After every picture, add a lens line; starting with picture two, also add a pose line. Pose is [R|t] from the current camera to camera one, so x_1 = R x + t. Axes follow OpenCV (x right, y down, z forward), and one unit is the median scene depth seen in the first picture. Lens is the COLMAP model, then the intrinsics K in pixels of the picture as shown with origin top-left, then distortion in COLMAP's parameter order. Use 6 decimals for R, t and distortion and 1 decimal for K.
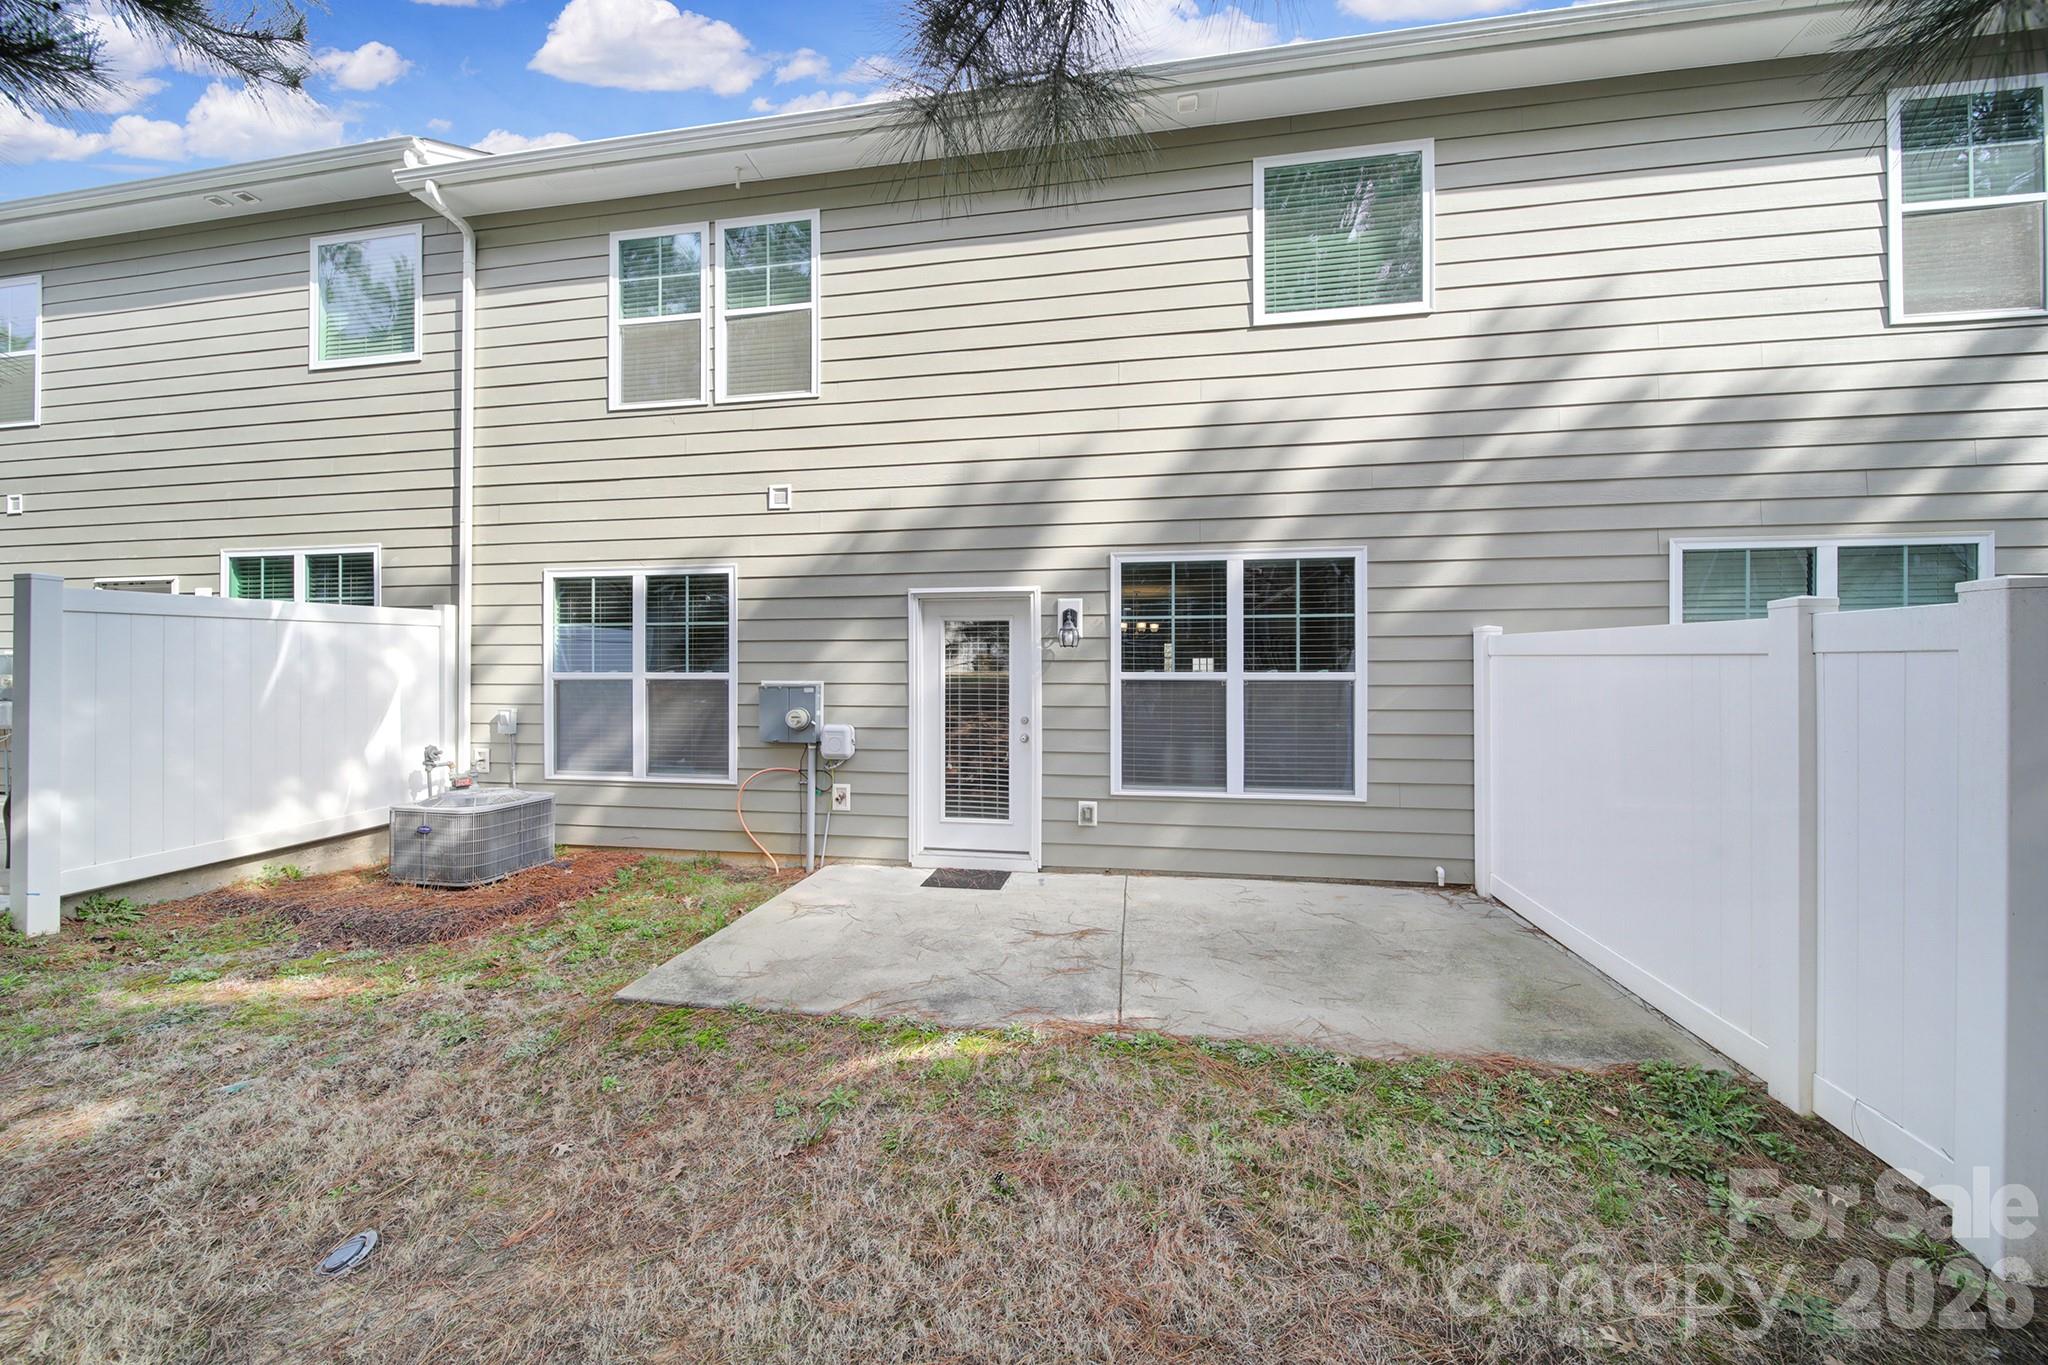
lens RADIAL K [[722.3, 0, 1022.5], [0, 722.3, 670.2], [0, 0, 1]] dist [-0.002621, -0.000515]
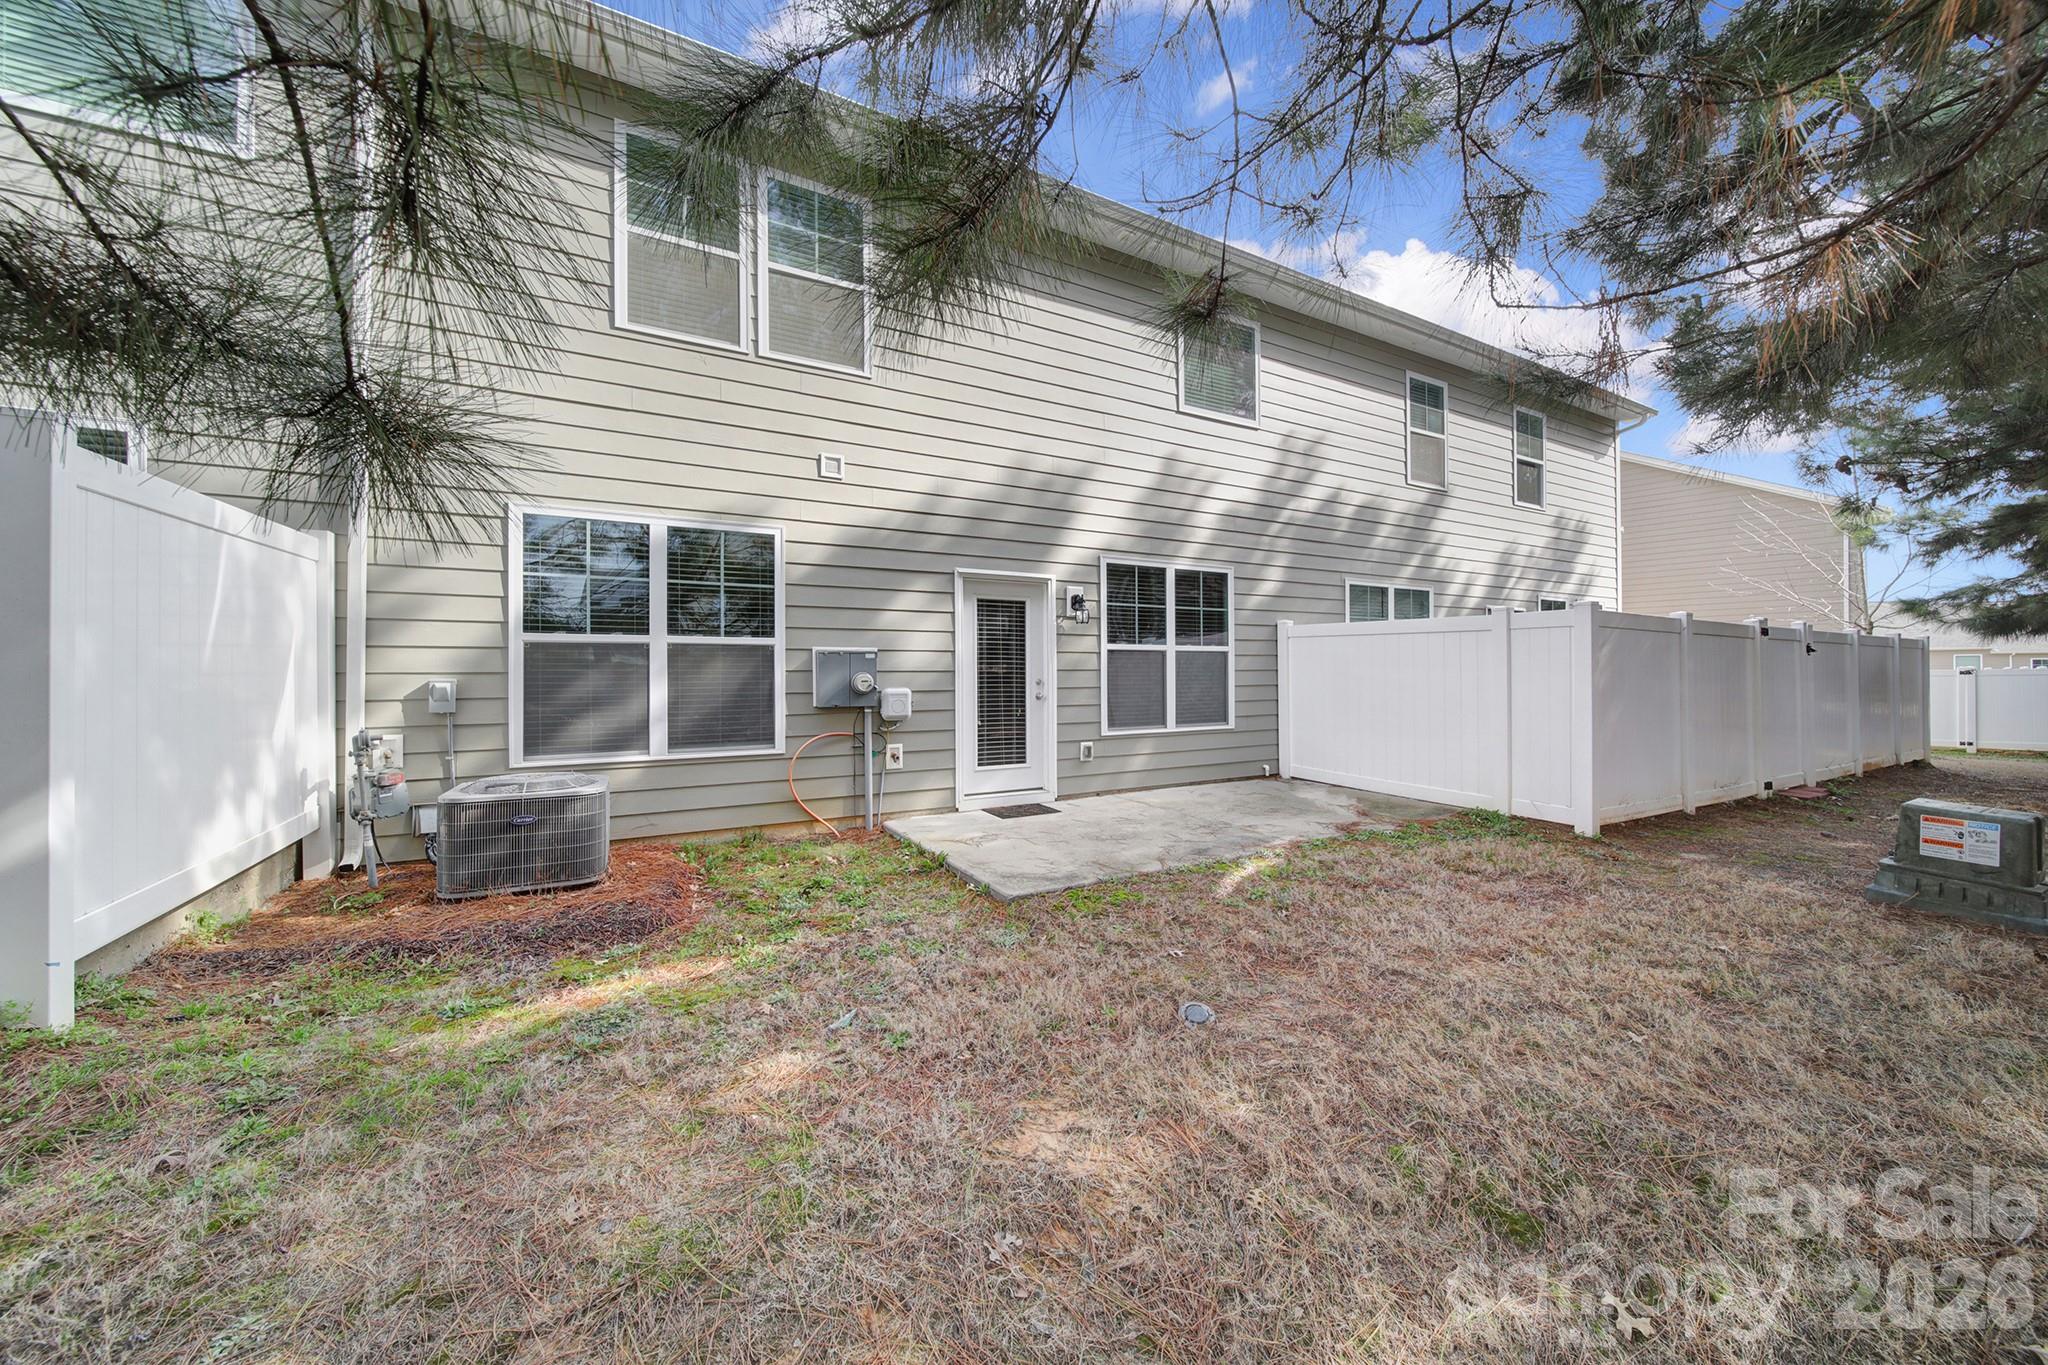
lens RADIAL K [[722.3, 0, 1017.3], [0, 722.3, 673.0], [0, 0, 1]] dist [-0.002621, -0.000515]
pose [[0.787014, -0.000953, 0.616934, -0.812651], [0.004588, 0.999980, -0.004309, 0.060809], [-0.616918, 0.006222, 0.787003, 0.044838]]
